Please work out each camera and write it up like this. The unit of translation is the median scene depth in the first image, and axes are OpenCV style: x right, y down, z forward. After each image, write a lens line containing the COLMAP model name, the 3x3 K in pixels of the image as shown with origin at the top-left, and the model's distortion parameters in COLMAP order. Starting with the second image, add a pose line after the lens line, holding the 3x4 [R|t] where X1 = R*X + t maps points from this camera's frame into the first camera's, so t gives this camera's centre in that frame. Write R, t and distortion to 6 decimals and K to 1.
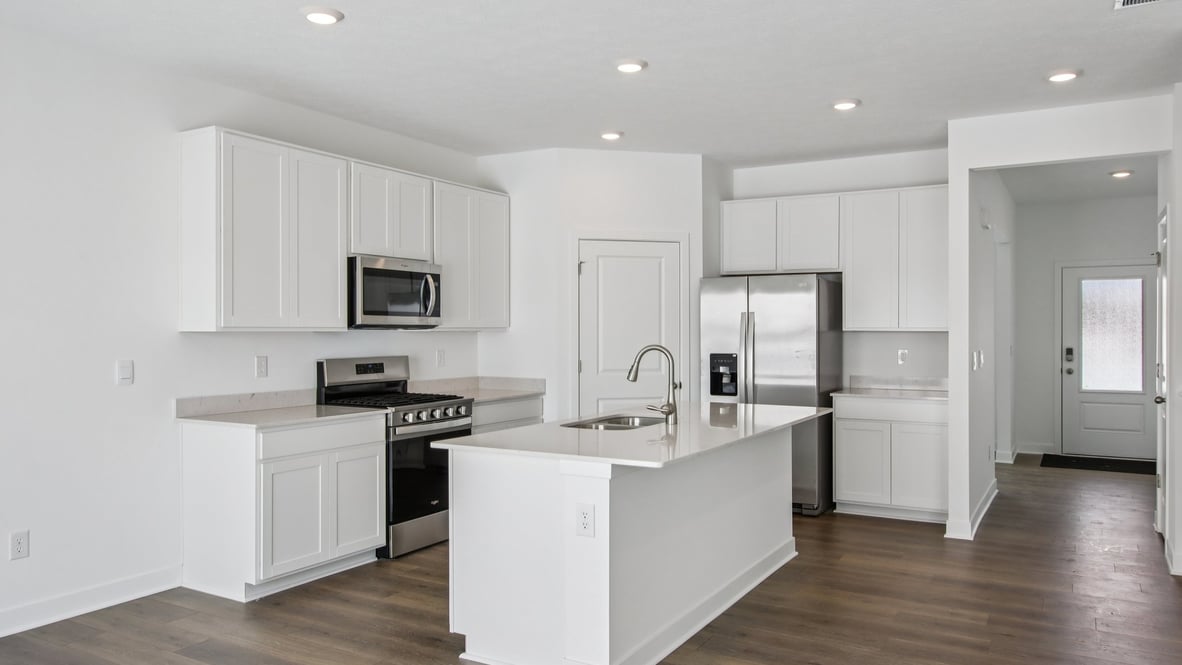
lens RADIAL K [[849.0, 0, 591.0], [0, 849.0, 332.5], [0, 0, 1]] dist [0.027503, 0.006892]
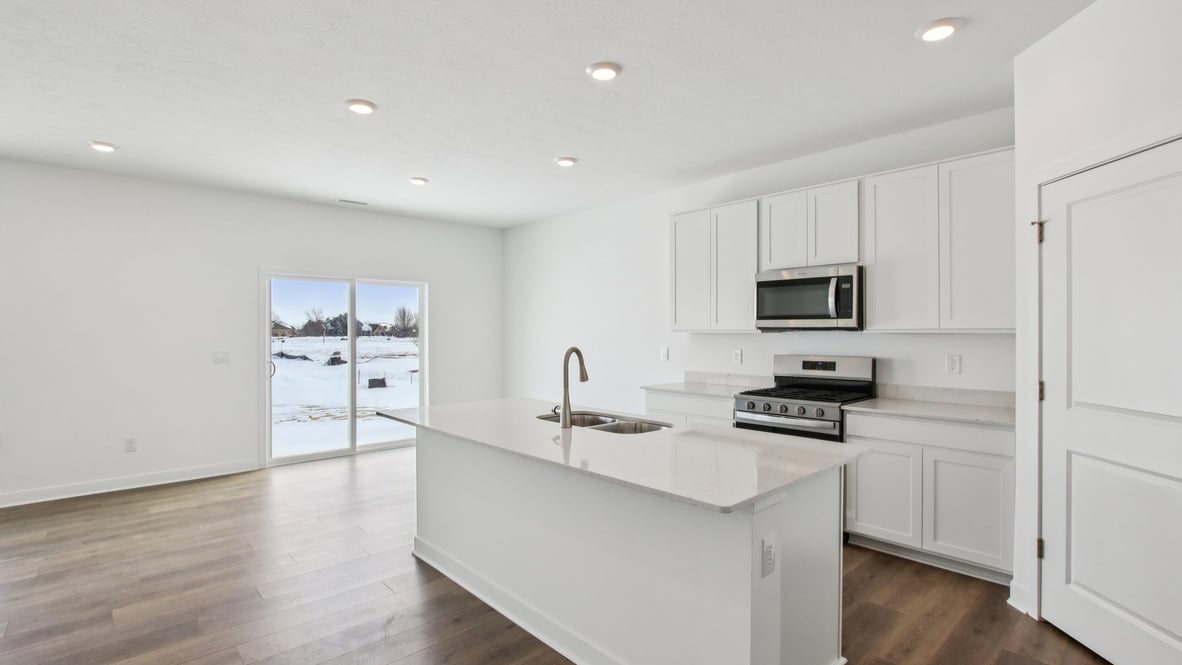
lens RADIAL K [[540.0, 0, 591.0], [0, 540.0, 332.5], [0, 0, 1]] dist [0.002302, 0.000324]
pose [[-0.284739, -0.000368, -0.958605, 0.521364], [-0.002009, 0.999998, 0.000213, -0.001722], [0.958603, 0.001987, -0.284740, 0.912384]]
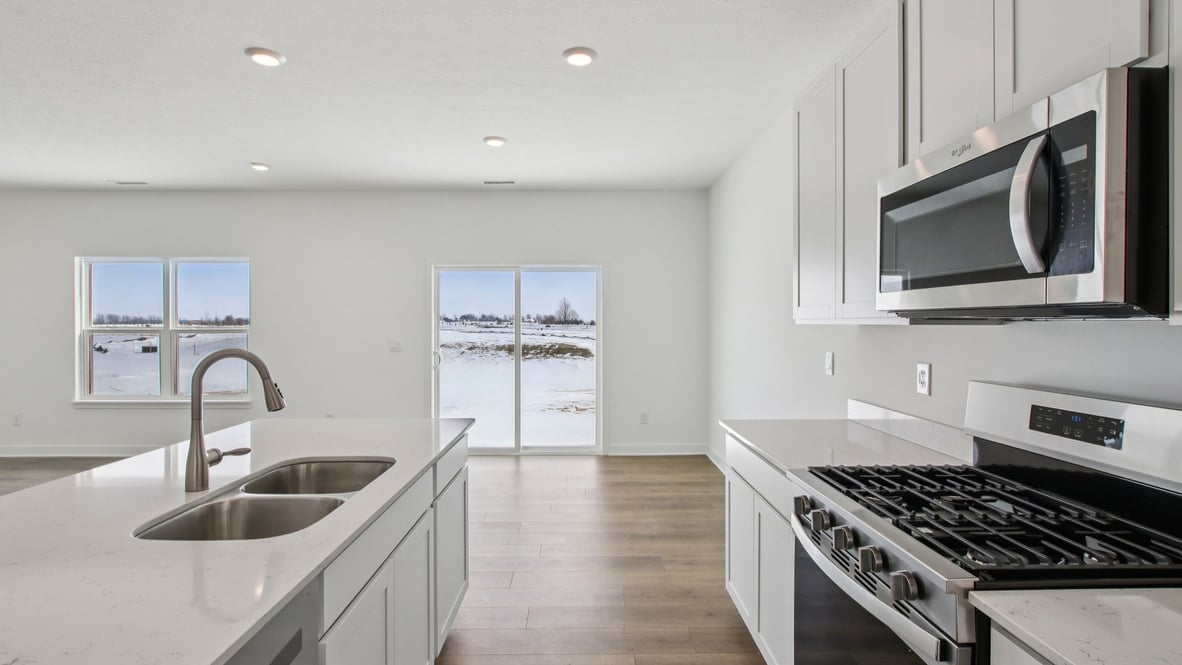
lens RADIAL K [[553.3, 0, 591.0], [0, 553.3, 332.5], [0, 0, 1]] dist [-0.003289, -0.000600]
pose [[-0.852098, 0.006552, -0.523341, 0.047215], [-0.002081, 0.999871, 0.015907, -0.001730], [0.523378, 0.014643, -0.851975, 1.094184]]
